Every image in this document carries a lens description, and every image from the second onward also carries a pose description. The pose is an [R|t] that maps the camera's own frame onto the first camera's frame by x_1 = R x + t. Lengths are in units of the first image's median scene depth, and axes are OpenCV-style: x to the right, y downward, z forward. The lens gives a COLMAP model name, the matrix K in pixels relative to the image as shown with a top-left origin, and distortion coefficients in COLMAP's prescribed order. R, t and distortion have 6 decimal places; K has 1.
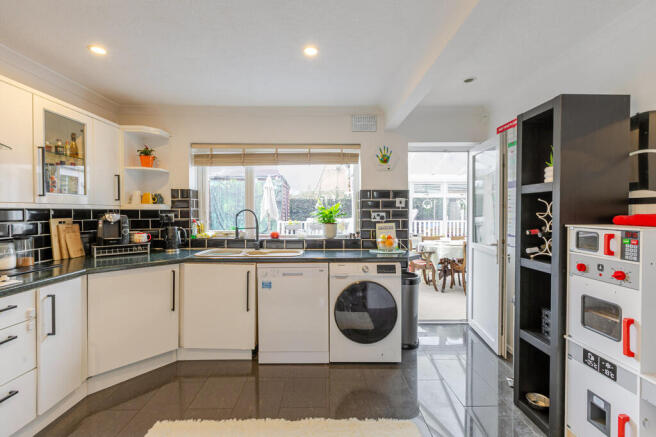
lens RADIAL K [[297.2, 0, 326.5], [0, 297.2, 216.9], [0, 0, 1]] dist [0.002092, -0.000069]
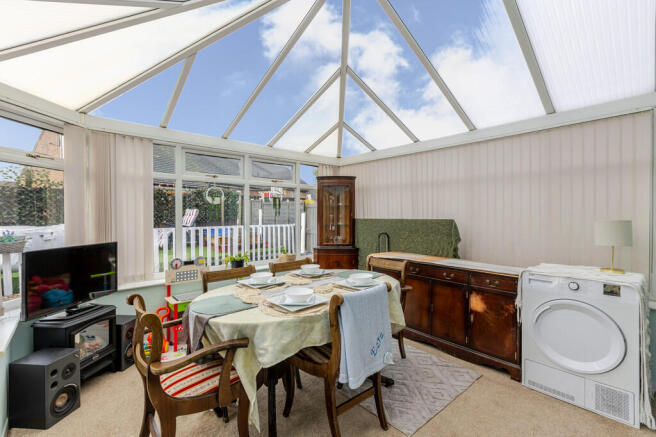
lens RADIAL K [[297.2, 0, 326.0], [0, 297.2, 215.7], [0, 0, 1]] dist [0.002092, -0.000069]
pose [[0.765850, -0.013866, 0.642870, 0.124418], [0.019991, 0.999798, -0.002250, -0.004522], [-0.642709, 0.014575, 0.765972, 0.383607]]
